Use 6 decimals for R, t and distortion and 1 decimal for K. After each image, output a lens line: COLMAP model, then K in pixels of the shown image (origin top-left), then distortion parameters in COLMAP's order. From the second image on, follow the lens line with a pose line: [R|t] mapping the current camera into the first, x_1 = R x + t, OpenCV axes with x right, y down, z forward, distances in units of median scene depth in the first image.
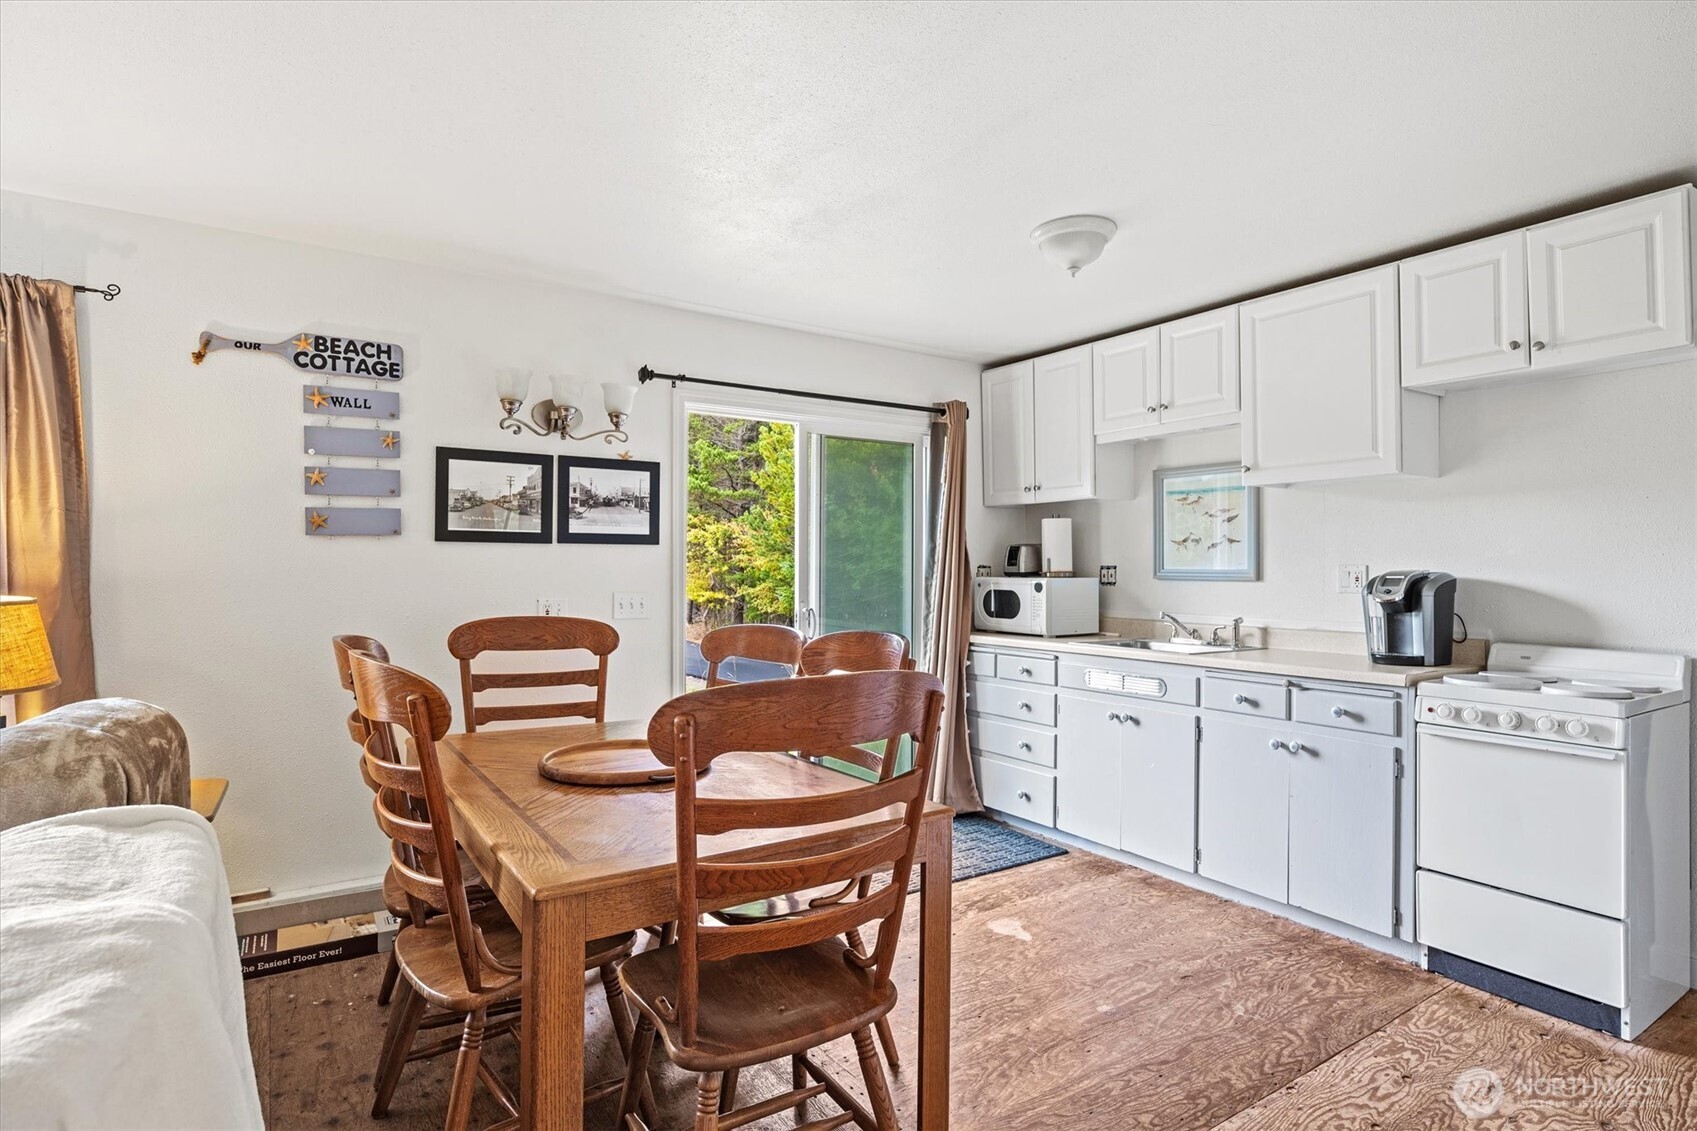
lens RADIAL K [[851.7, 0, 837.9], [0, 851.7, 560.0], [0, 0, 1]] dist [0.000732, -0.002581]
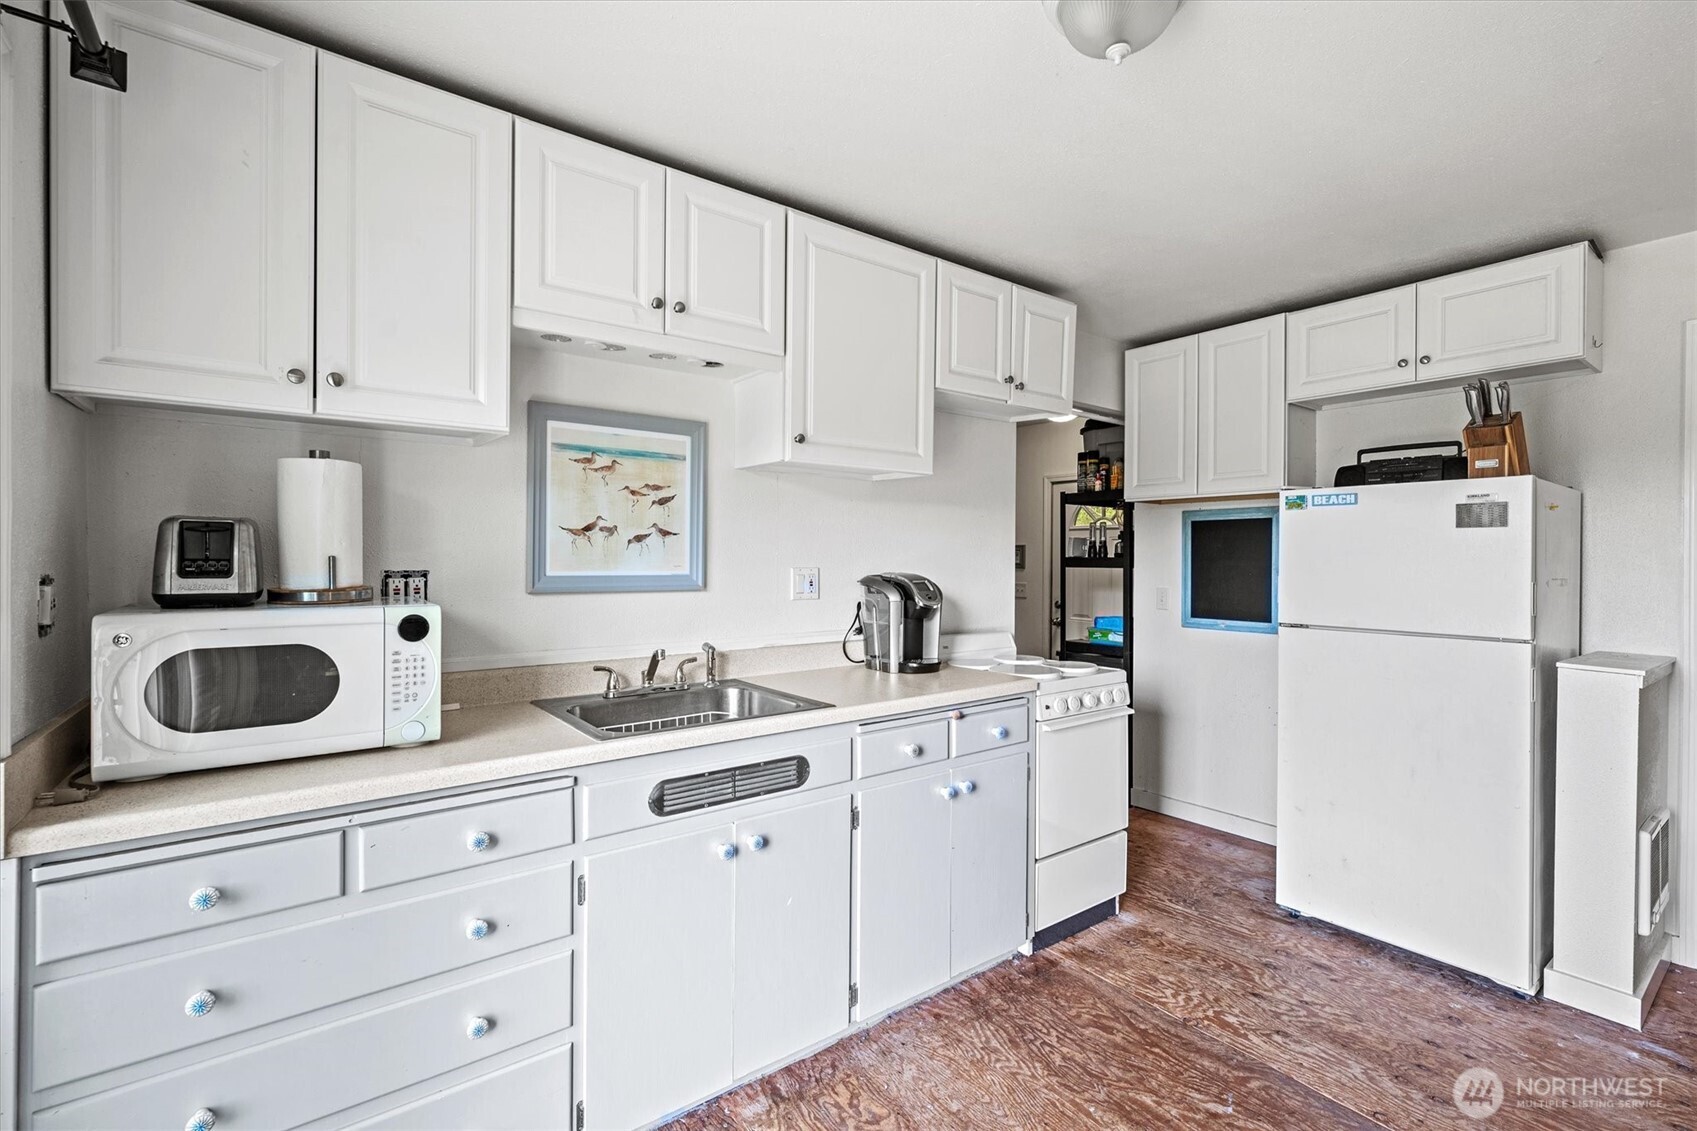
lens RADIAL K [[751.1, 0, 836.5], [0, 751.1, 559.0], [0, 0, 1]] dist [-0.002849, 0.001387]
pose [[-0.061099, -0.007015, 0.998107, -0.175098], [-0.014884, 0.999871, 0.006116, -0.008646], [-0.998021, -0.014482, -0.061195, 1.045254]]
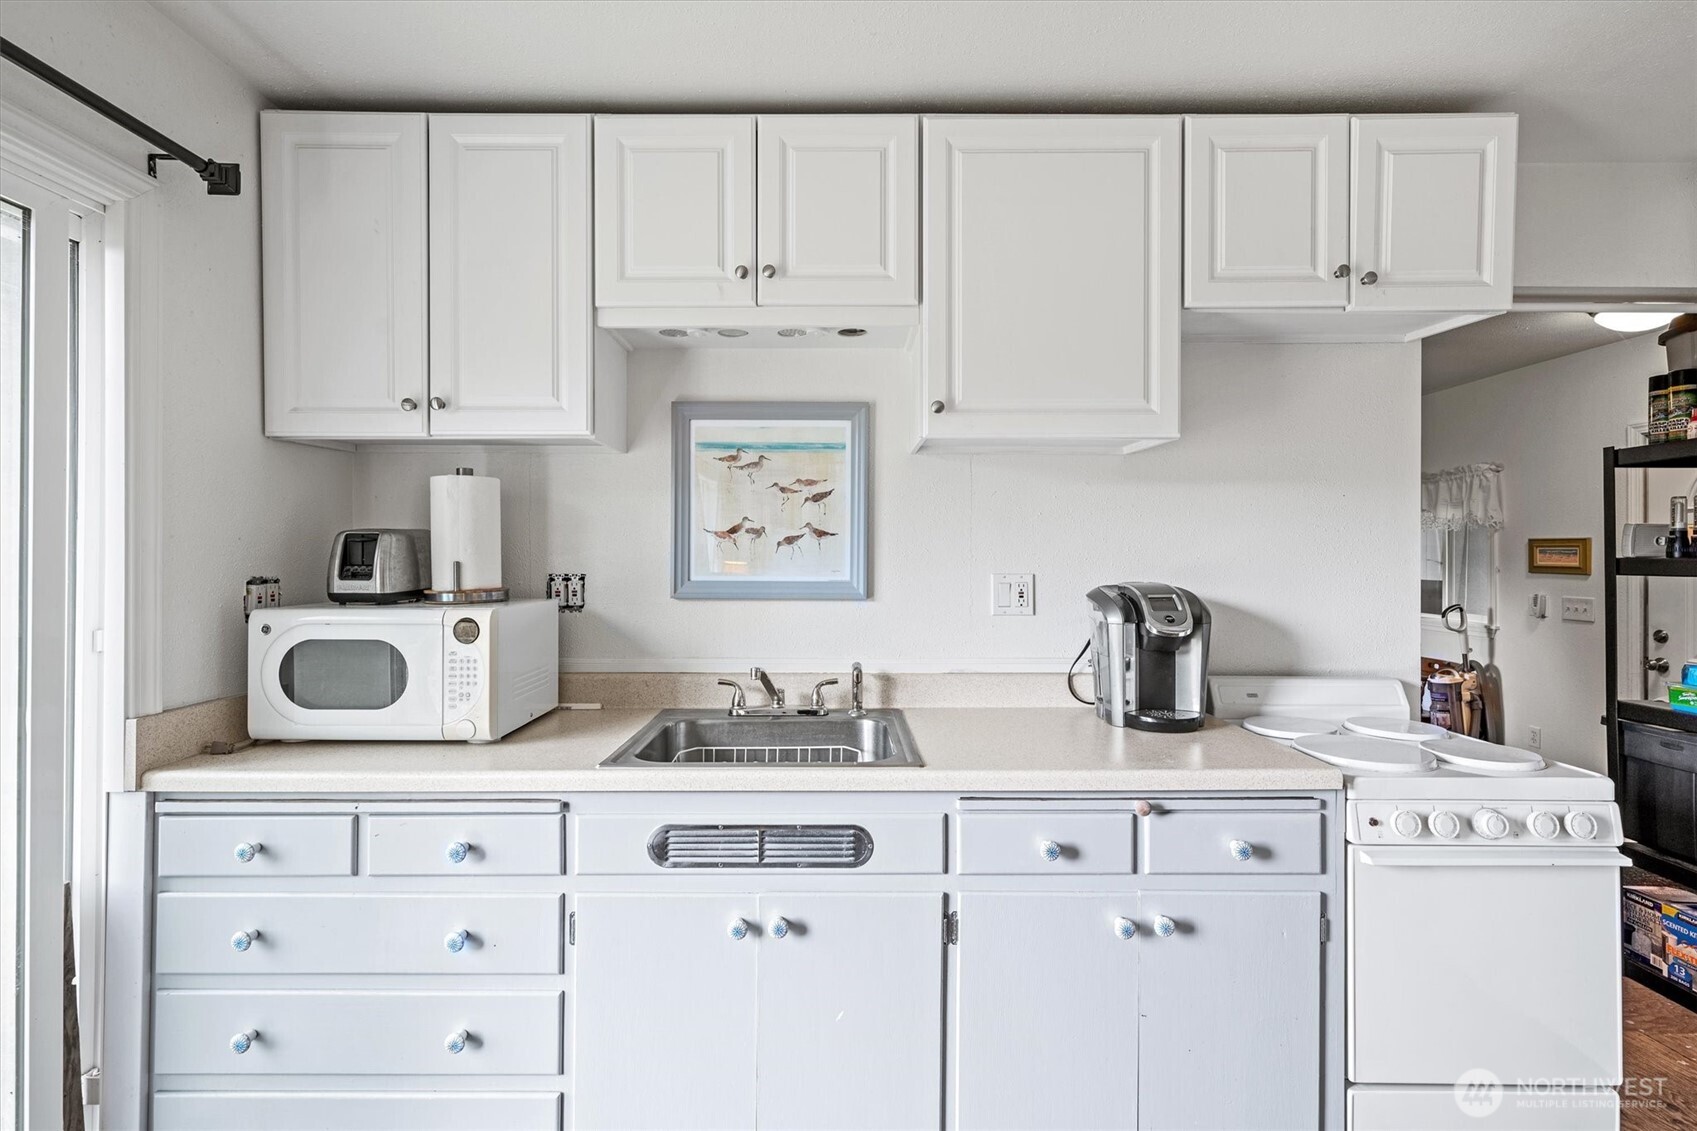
lens RADIAL K [[751.1, 0, 836.3], [0, 751.1, 551.6], [0, 0, 1]] dist [-0.002849, 0.001387]
pose [[0.550064, 0.000507, 0.835122, 0.027845], [-0.006648, 0.999971, 0.003772, -0.013814], [-0.835096, -0.007627, 0.550051, 0.811702]]
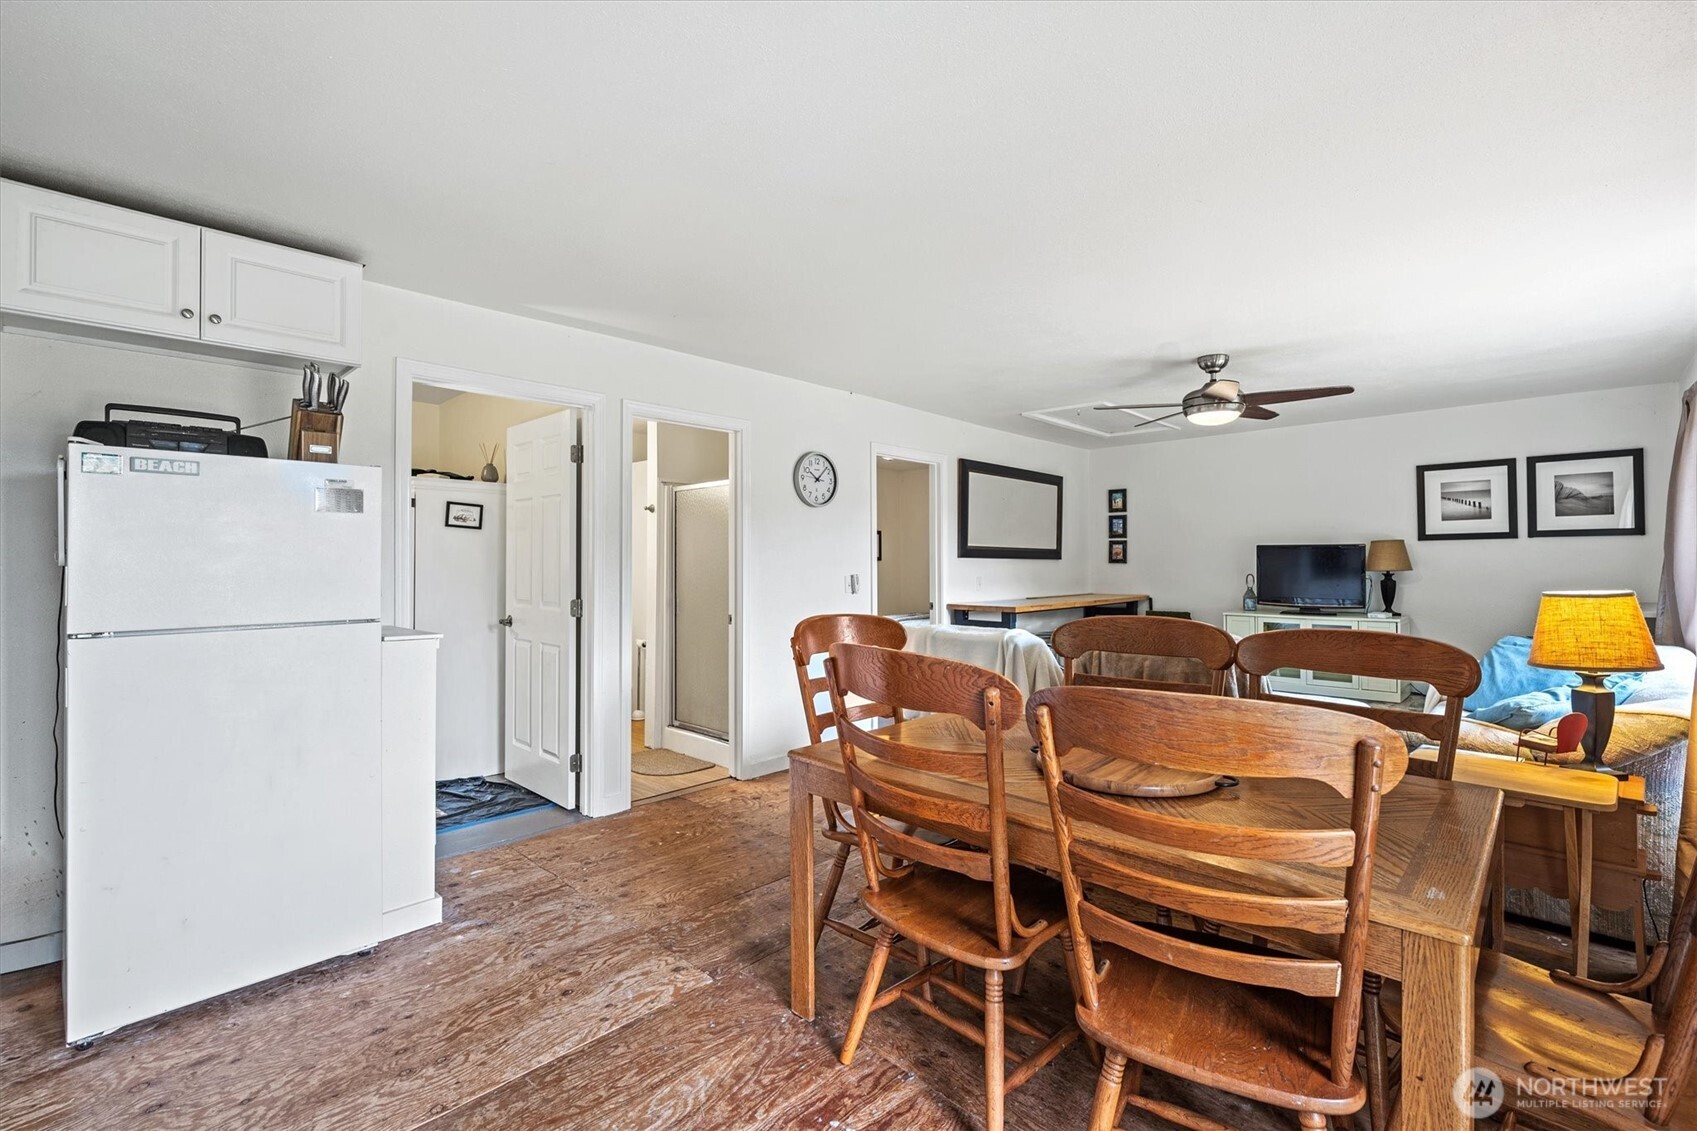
lens RADIAL K [[751.1, 0, 866.4], [0, 751.1, 554.8], [0, 0, 1]] dist [-0.002849, 0.001387]
pose [[-0.971434, -0.004443, -0.237270, 0.166044], [-0.001019, 0.999894, -0.014549, 0.006512], [0.237309, -0.013891, -0.971335, 1.204705]]
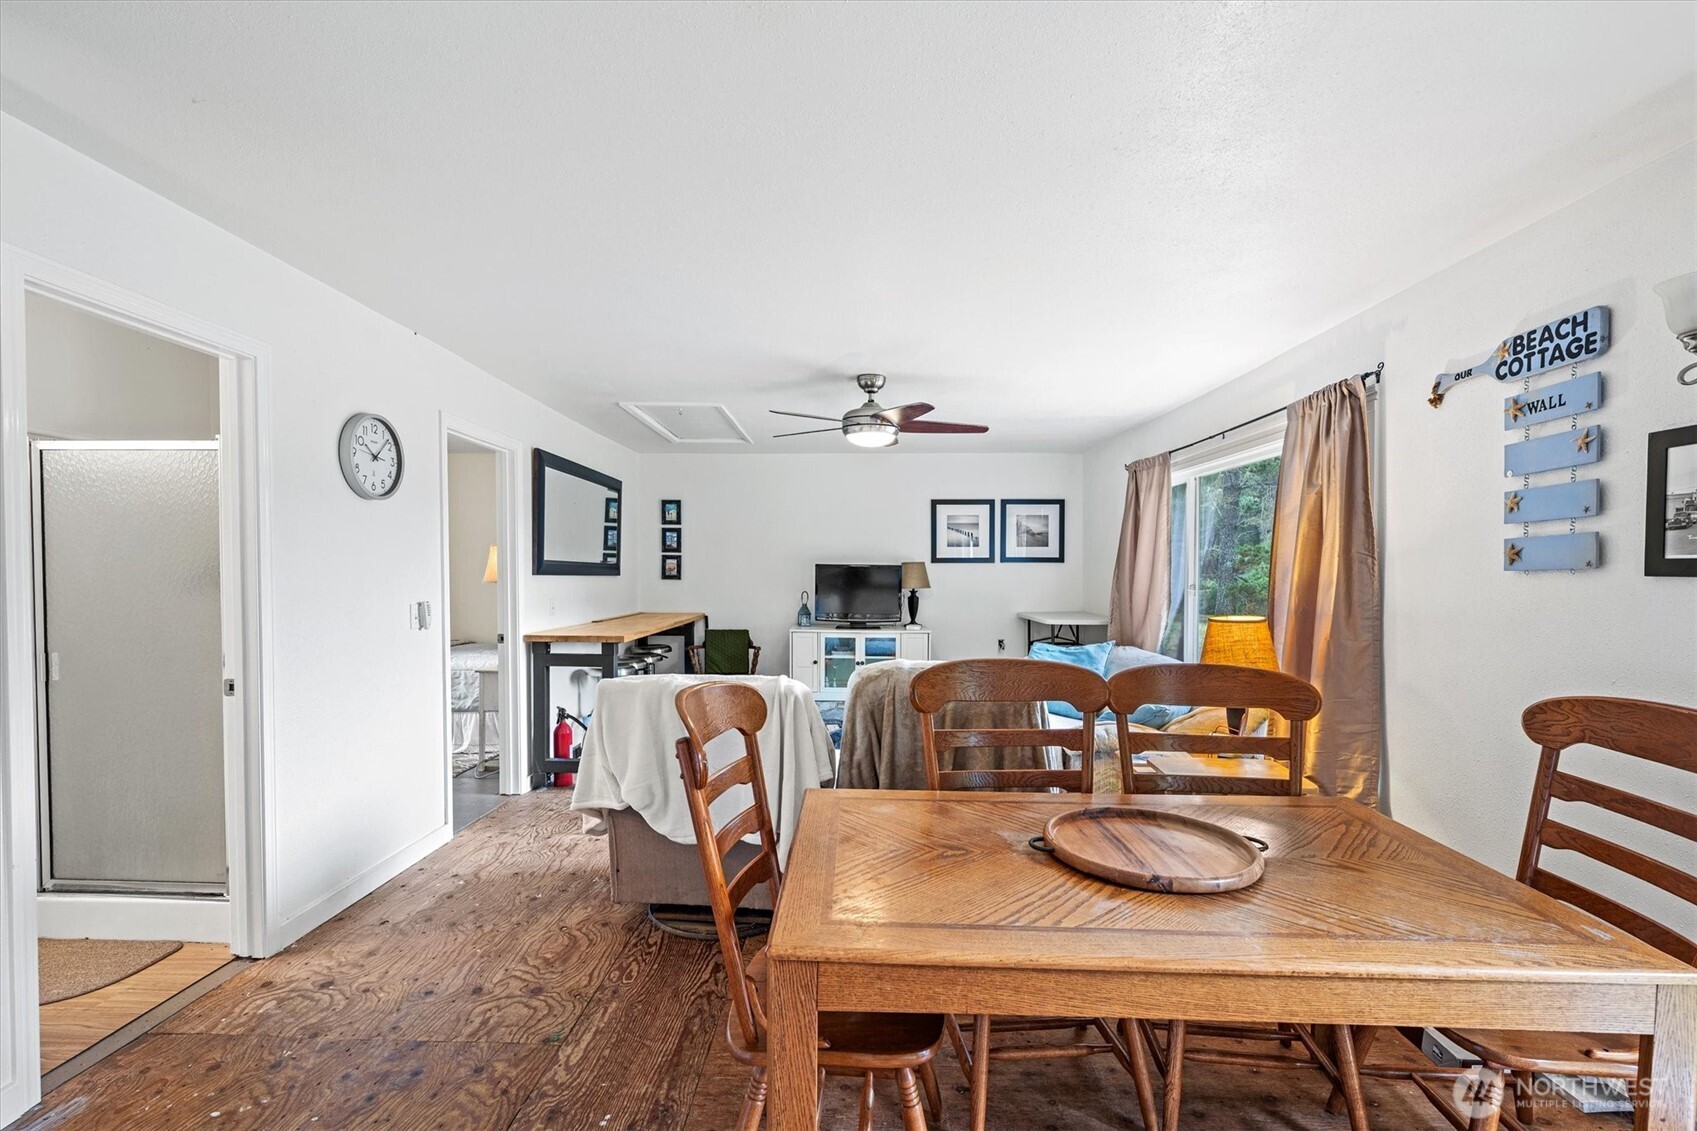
lens RADIAL K [[751.1, 0, 840.6], [0, 751.1, 595.2], [0, 0, 1]] dist [-0.002849, 0.001387]
pose [[-0.568831, 0.017413, -0.822270, 0.356942], [-0.008023, 0.999611, 0.026719, -0.017210], [0.822415, 0.021796, -0.568470, 0.790765]]
